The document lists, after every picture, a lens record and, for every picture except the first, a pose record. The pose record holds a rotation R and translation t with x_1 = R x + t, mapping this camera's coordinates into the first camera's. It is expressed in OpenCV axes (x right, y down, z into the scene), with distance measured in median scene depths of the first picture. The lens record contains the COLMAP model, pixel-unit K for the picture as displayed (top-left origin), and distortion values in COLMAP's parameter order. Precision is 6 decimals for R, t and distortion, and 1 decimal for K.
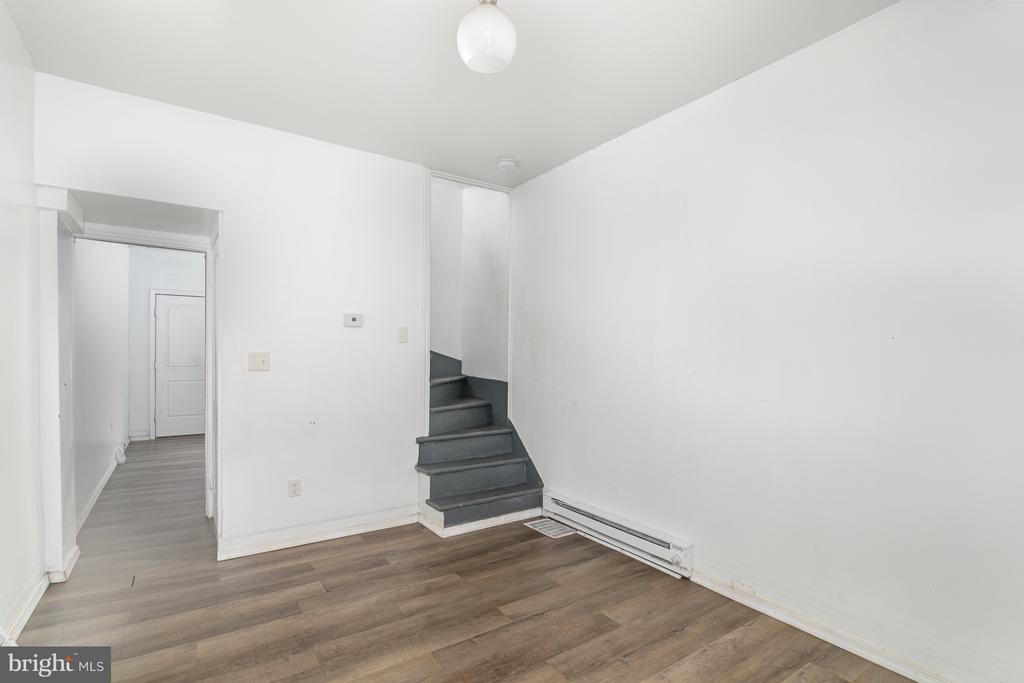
lens RADIAL K [[487.4, 0, 511.7], [0, 487.4, 346.6], [0, 0, 1]] dist [0.000181, -0.000192]
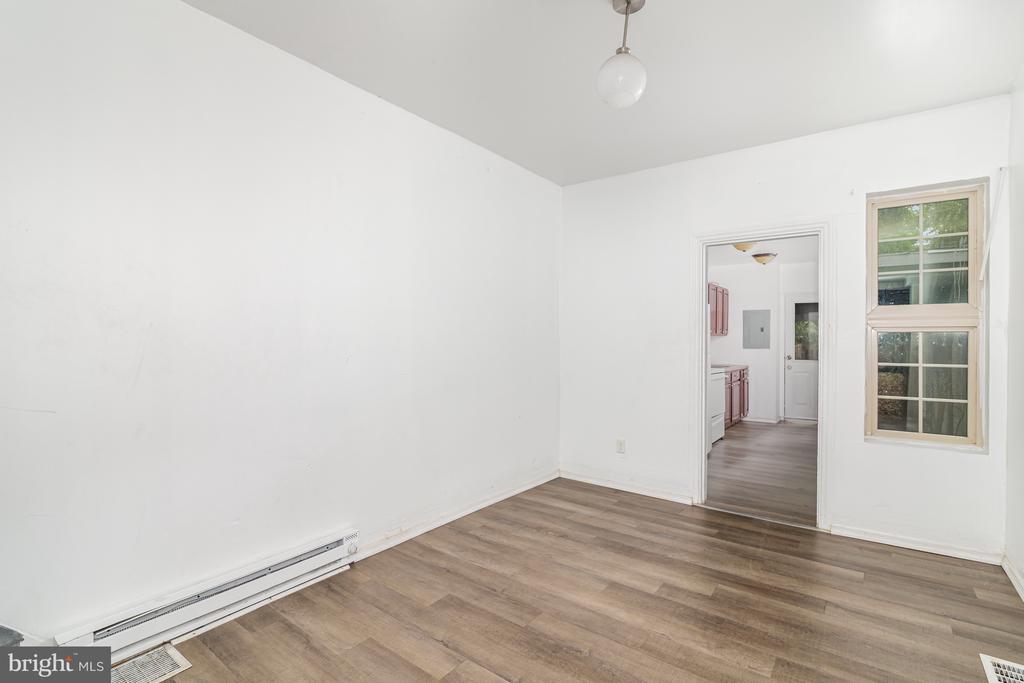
lens RADIAL K [[487.4, 0, 511.4], [0, 487.4, 339.0], [0, 0, 1]] dist [0.000181, -0.000192]
pose [[-0.324398, -0.003119, 0.945916, -0.719615], [-0.016453, 0.999862, -0.002346, 0.017154], [-0.945778, -0.016325, -0.324404, 1.078128]]
